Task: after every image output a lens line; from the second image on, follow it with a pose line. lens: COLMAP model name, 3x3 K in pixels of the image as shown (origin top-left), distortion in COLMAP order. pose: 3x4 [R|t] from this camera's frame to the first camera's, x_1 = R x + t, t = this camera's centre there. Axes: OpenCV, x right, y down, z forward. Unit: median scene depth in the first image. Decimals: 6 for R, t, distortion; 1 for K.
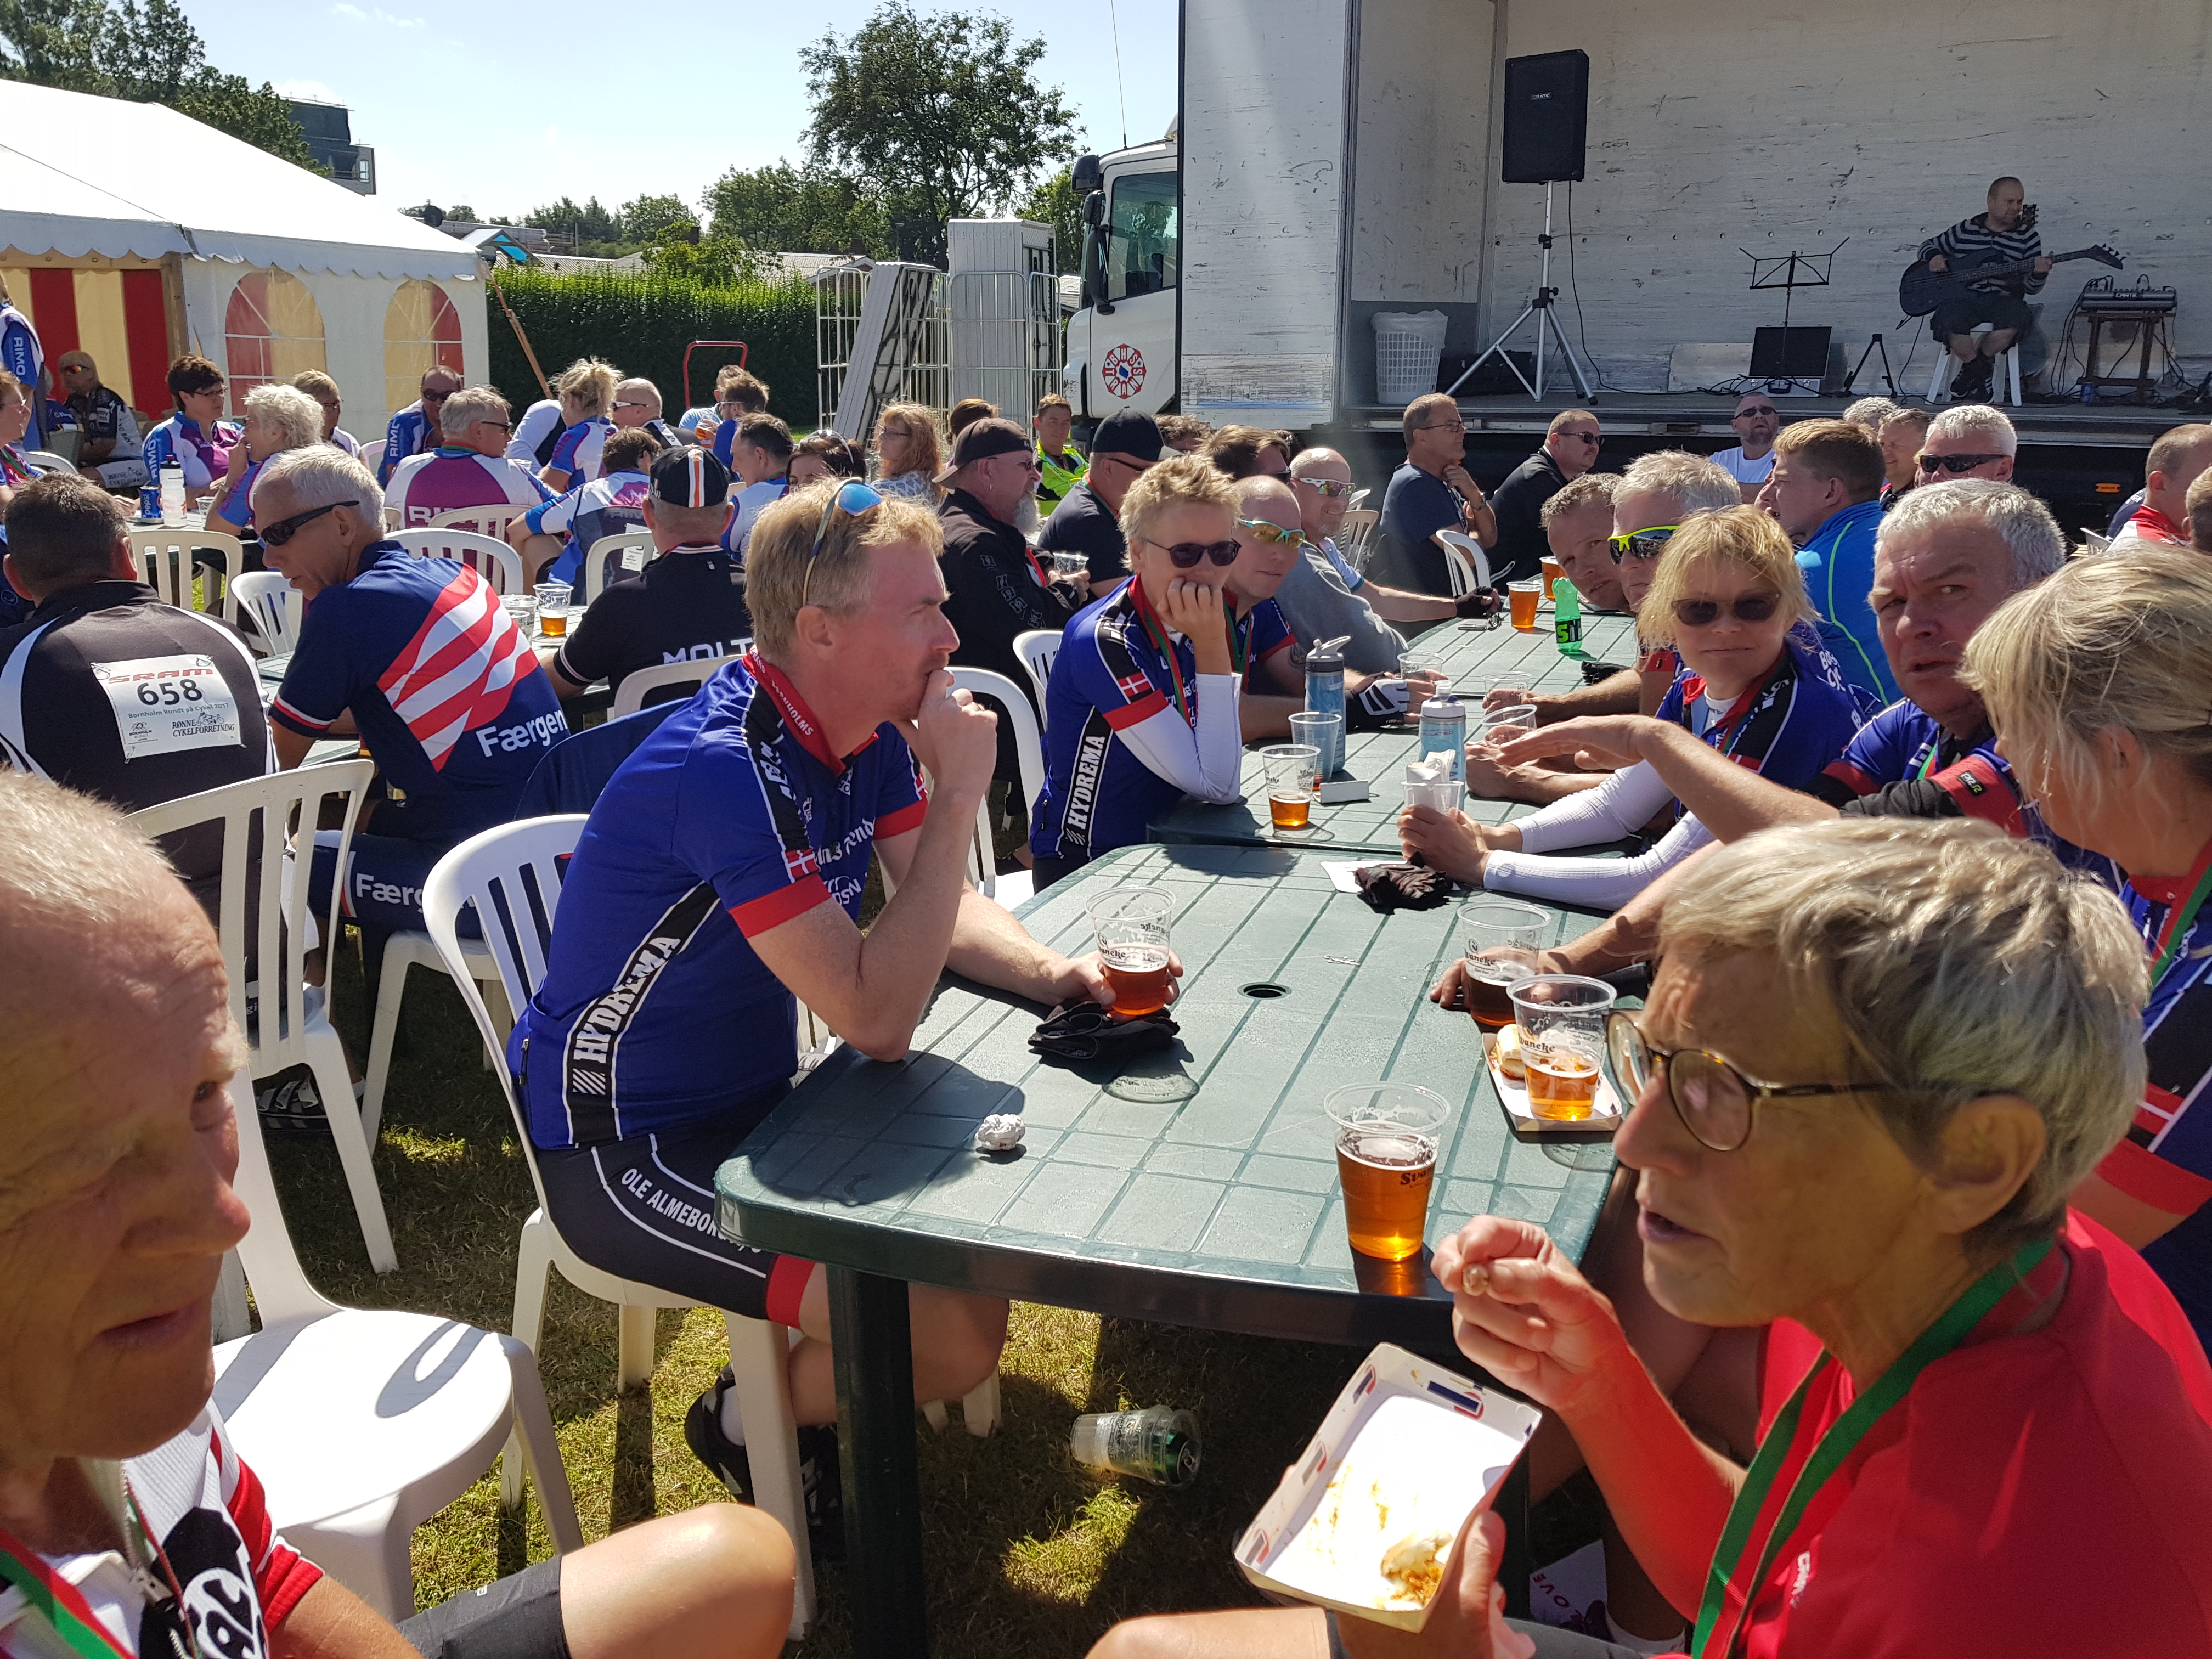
lens RADIAL K [[1738.9, 0, 1082.6], [0, 1738.9, 809.7], [0, 0, 1]] dist [0.067489, -0.117351]
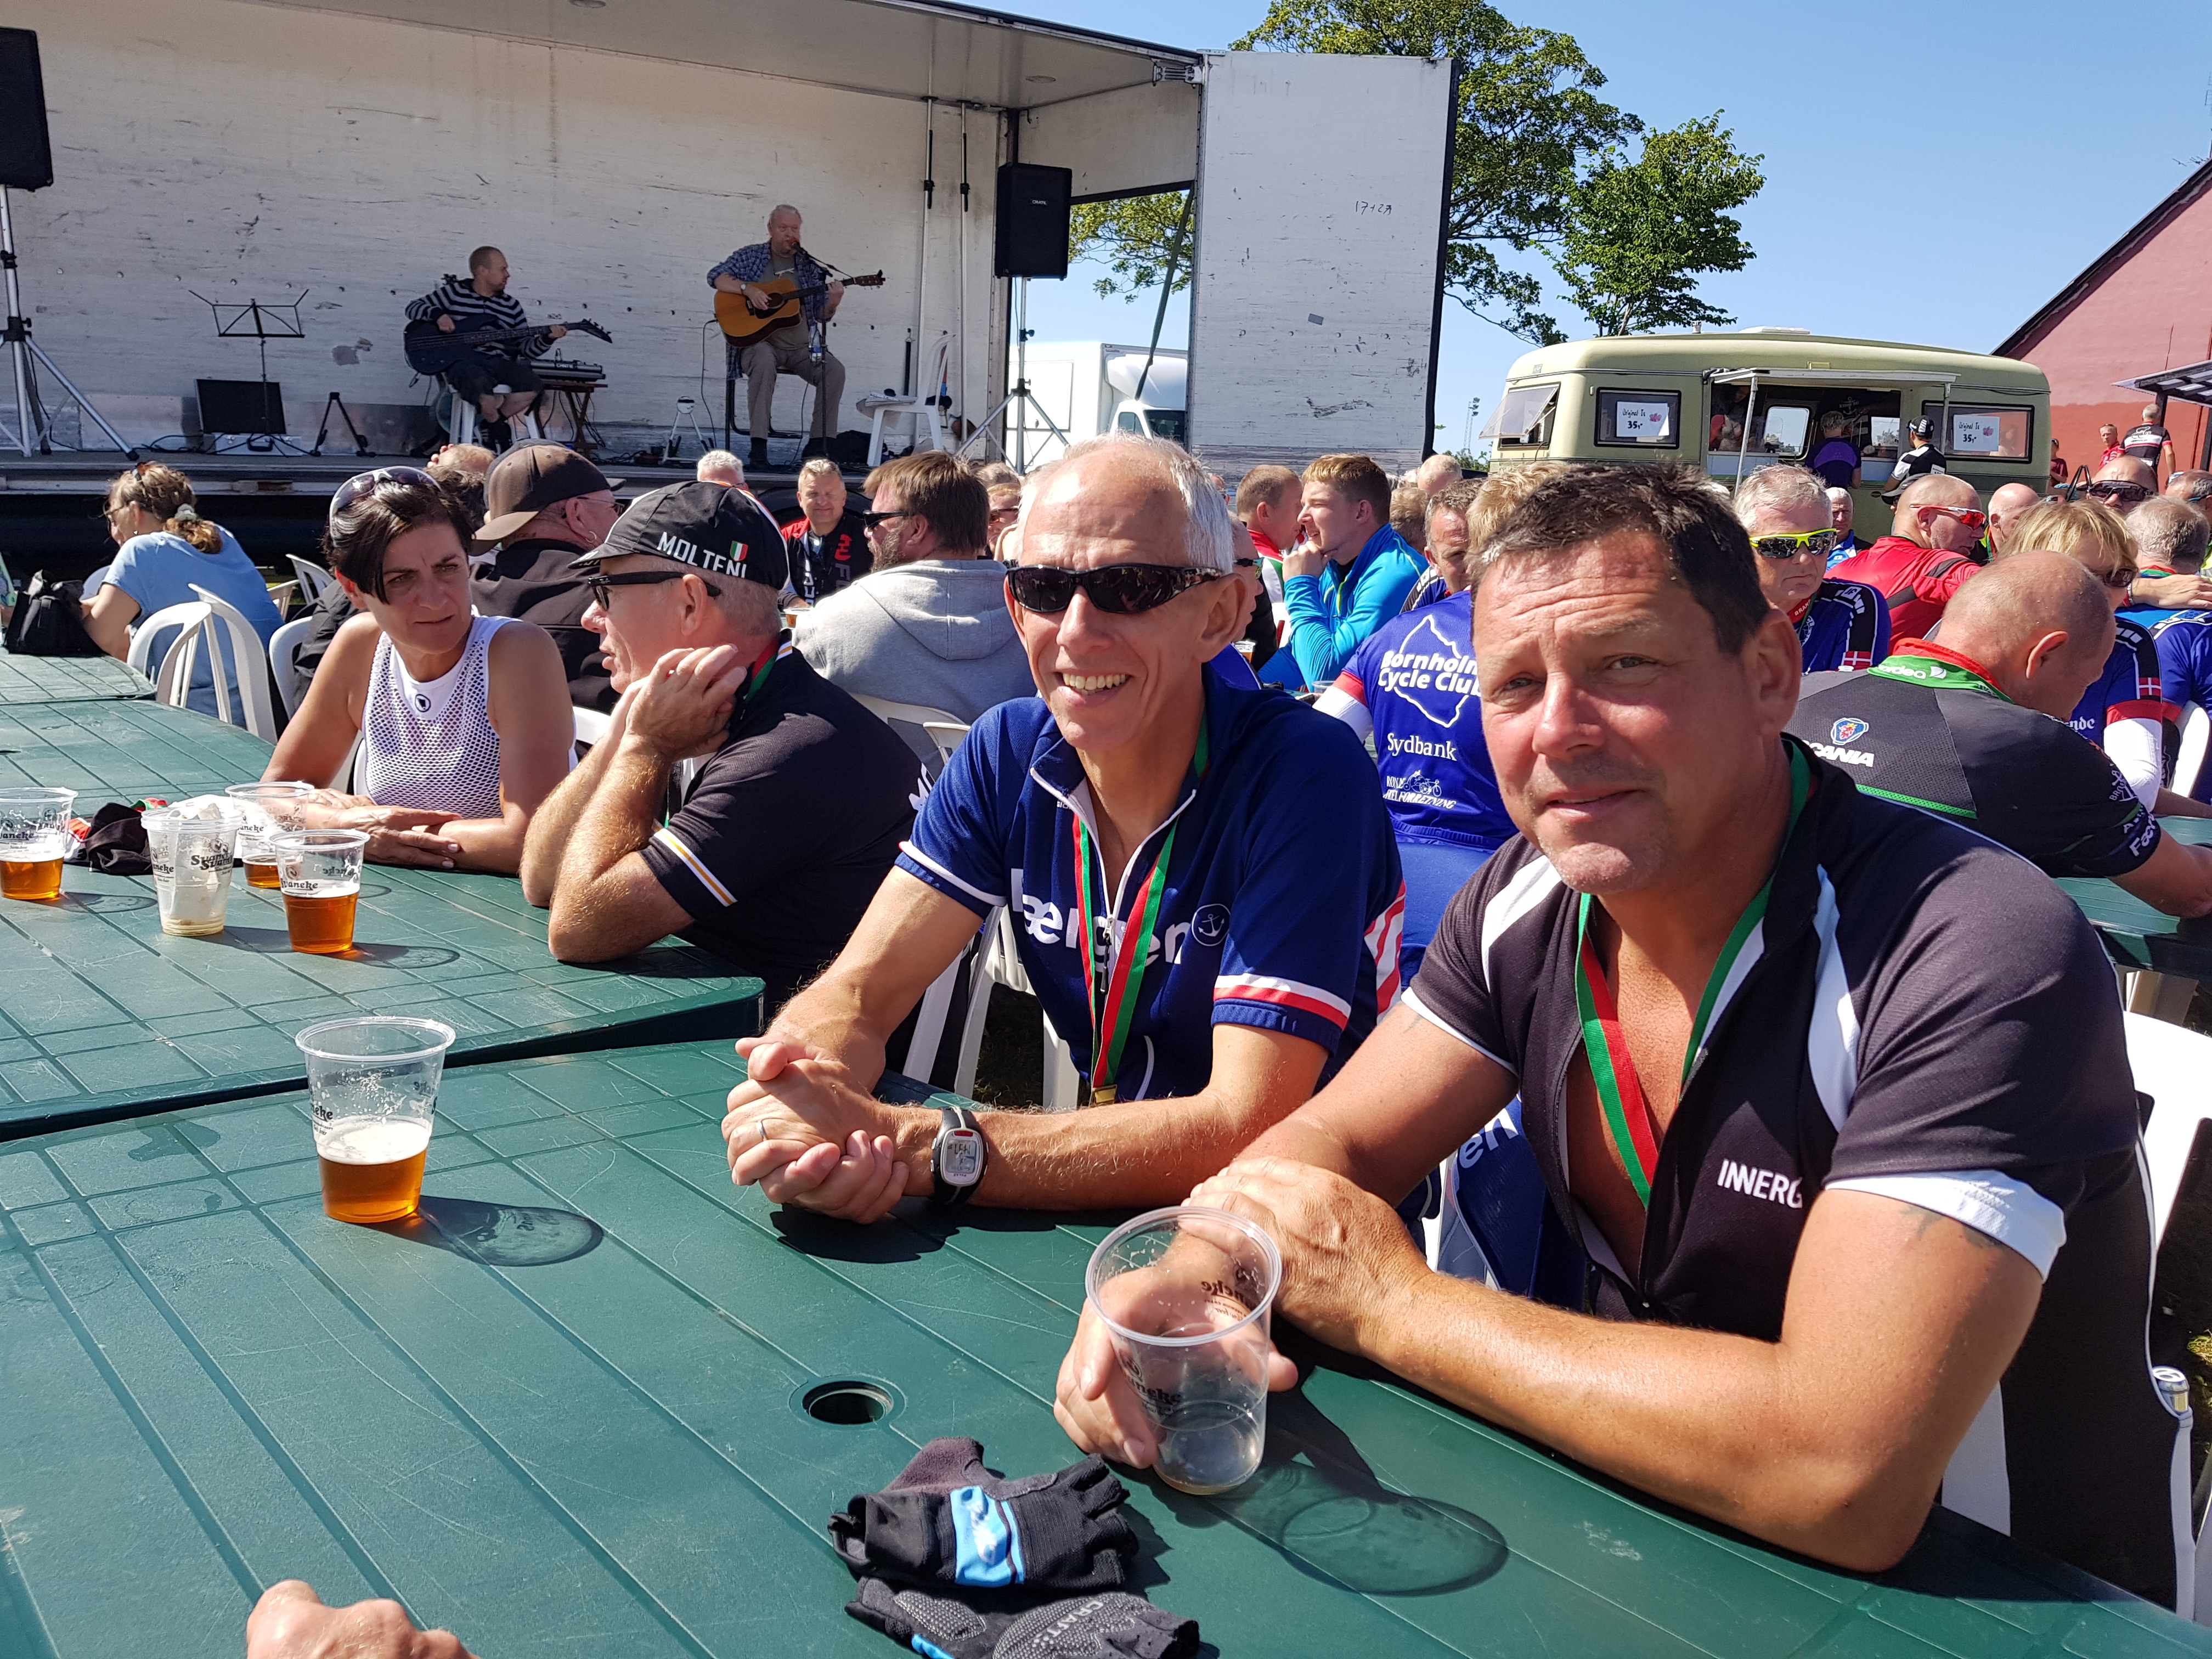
lens RADIAL K [[1738.9, 0, 1082.6], [0, 1738.9, 809.7], [0, 0, 1]] dist [0.067489, -0.117351]
pose [[0.433431, -0.167484, 0.885487, -0.268746], [0.204056, 0.975298, 0.084590, -0.042258], [-0.877781, 0.144025, 0.456900, 0.222910]]
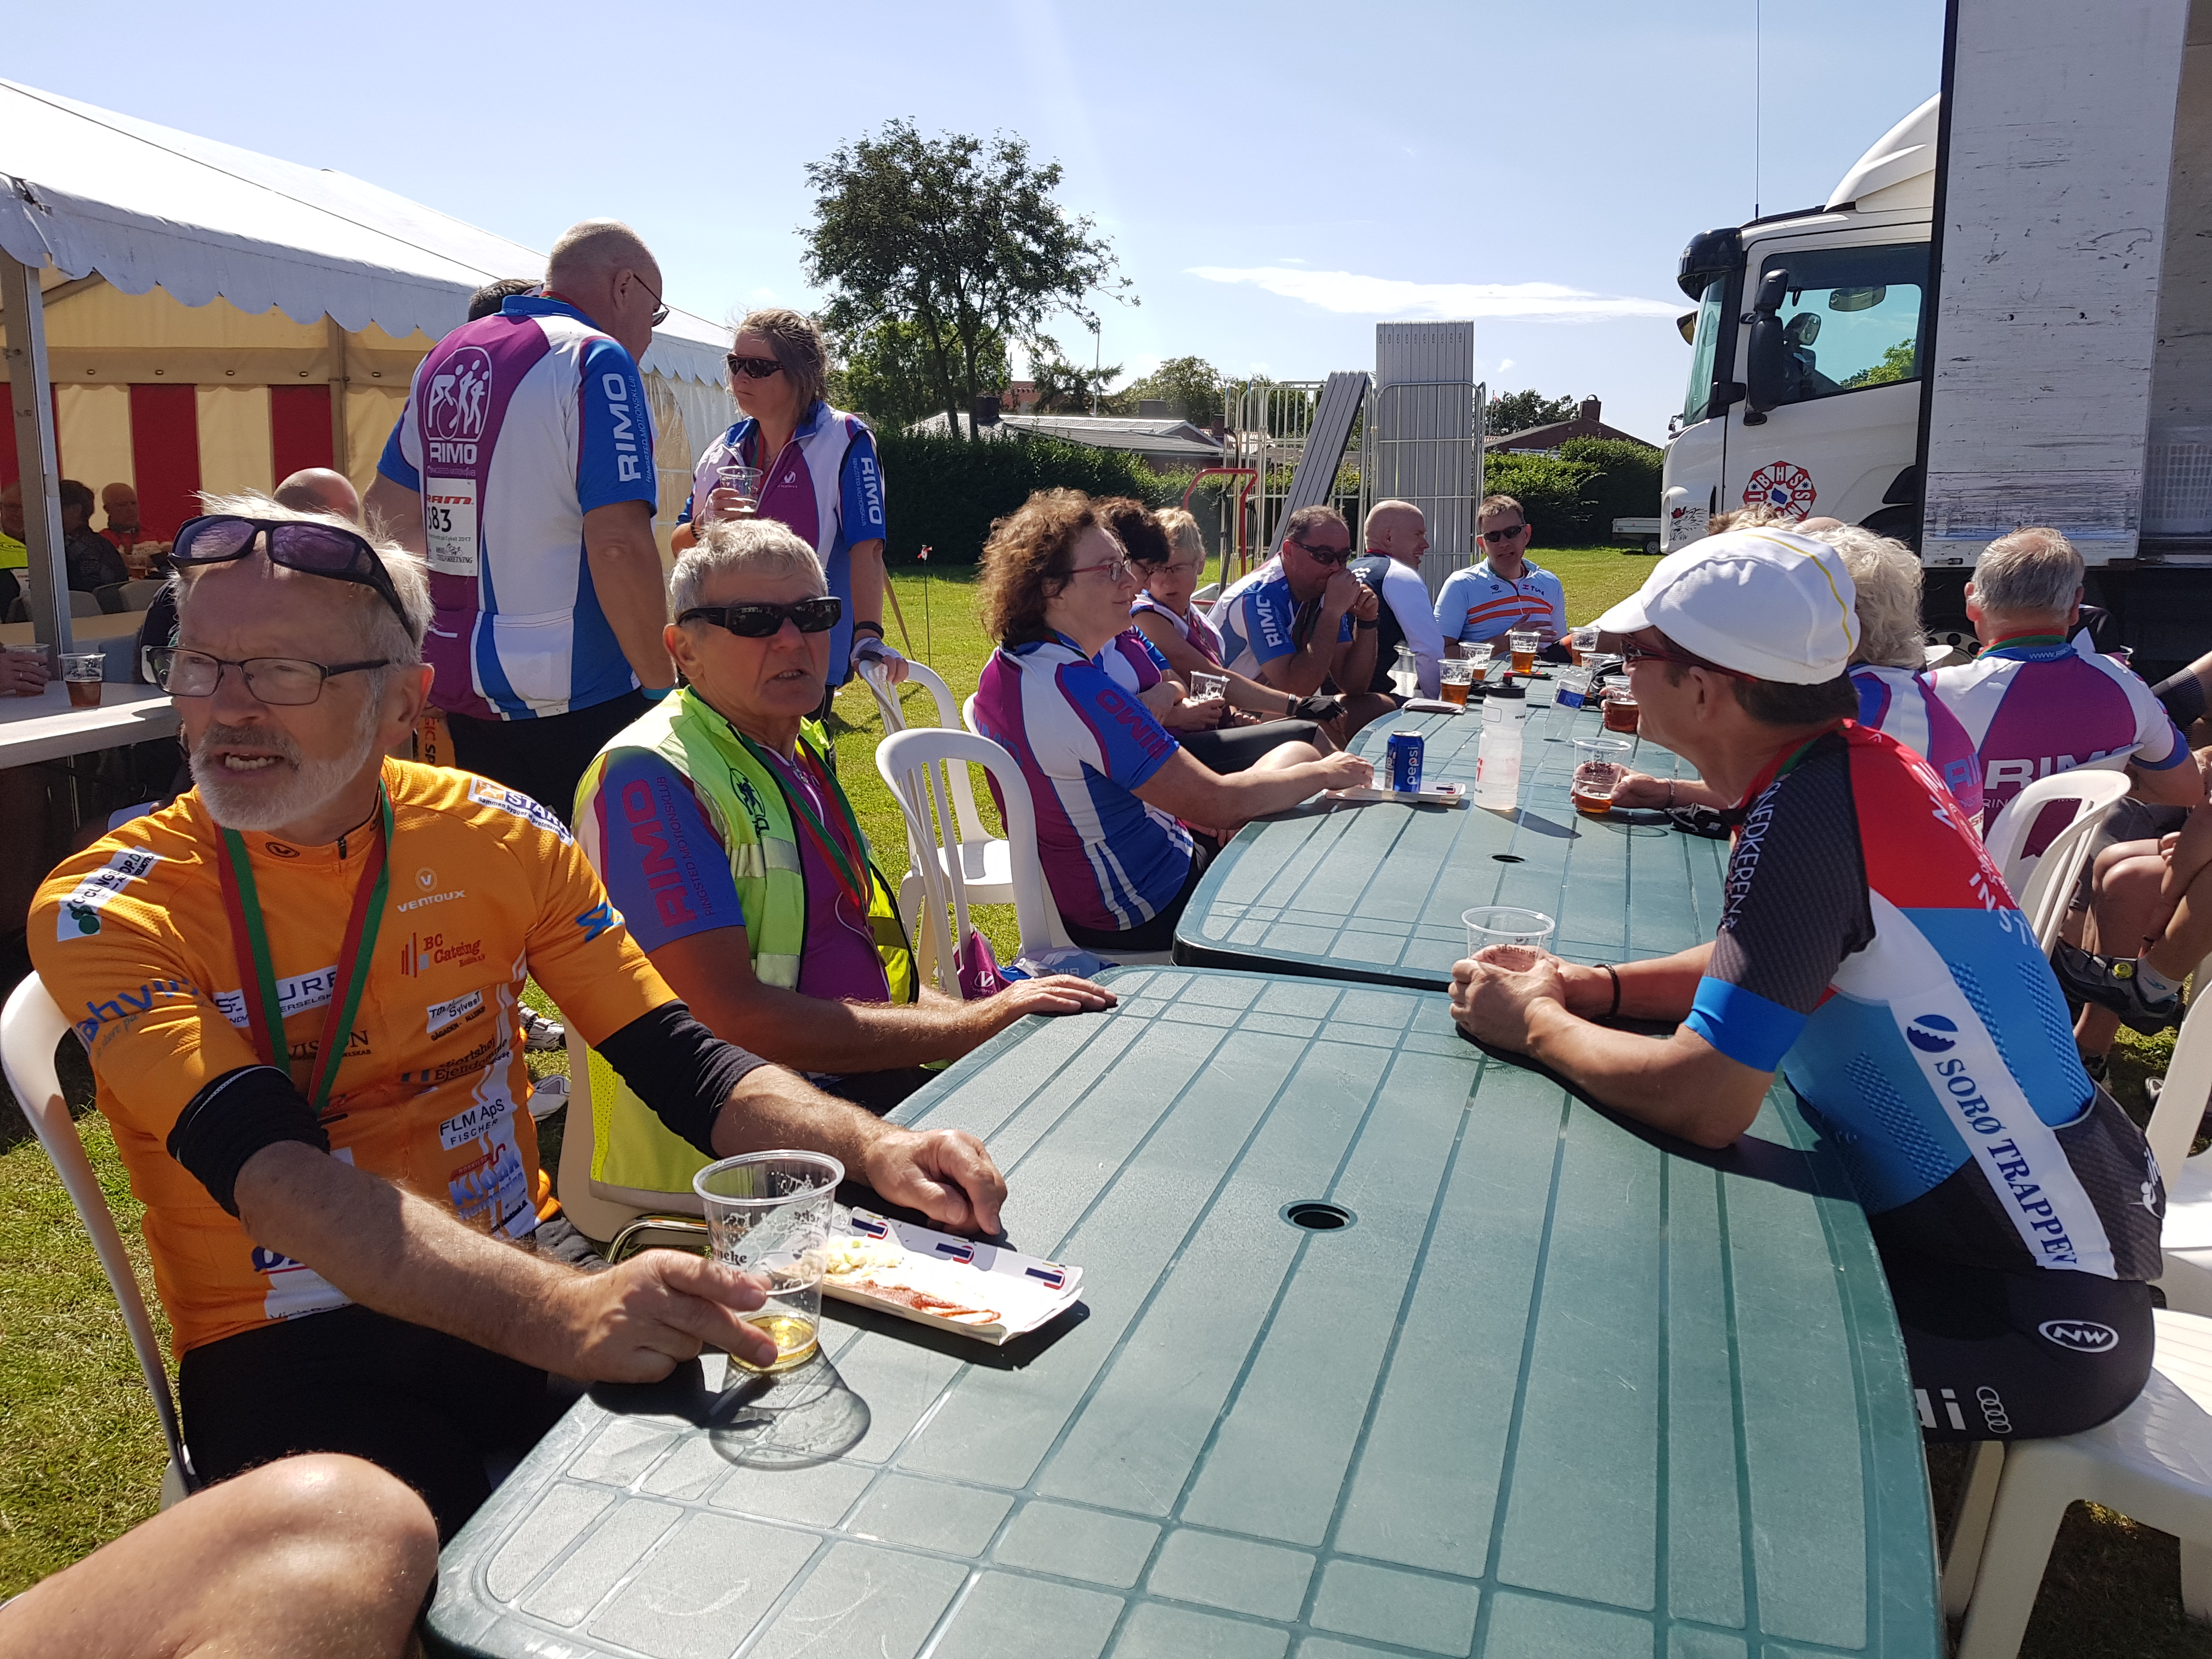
lens RADIAL K [[1710.0, 0, 1095.4], [0, 1710.0, 822.5], [0, 0, 1]] dist [0.024636, -0.060493]
pose [[0.989228, -0.040077, 0.140793, -0.413254], [0.049212, 0.996862, -0.062009, -0.076892], [-0.137866, 0.068270, 0.988095, 0.309957]]
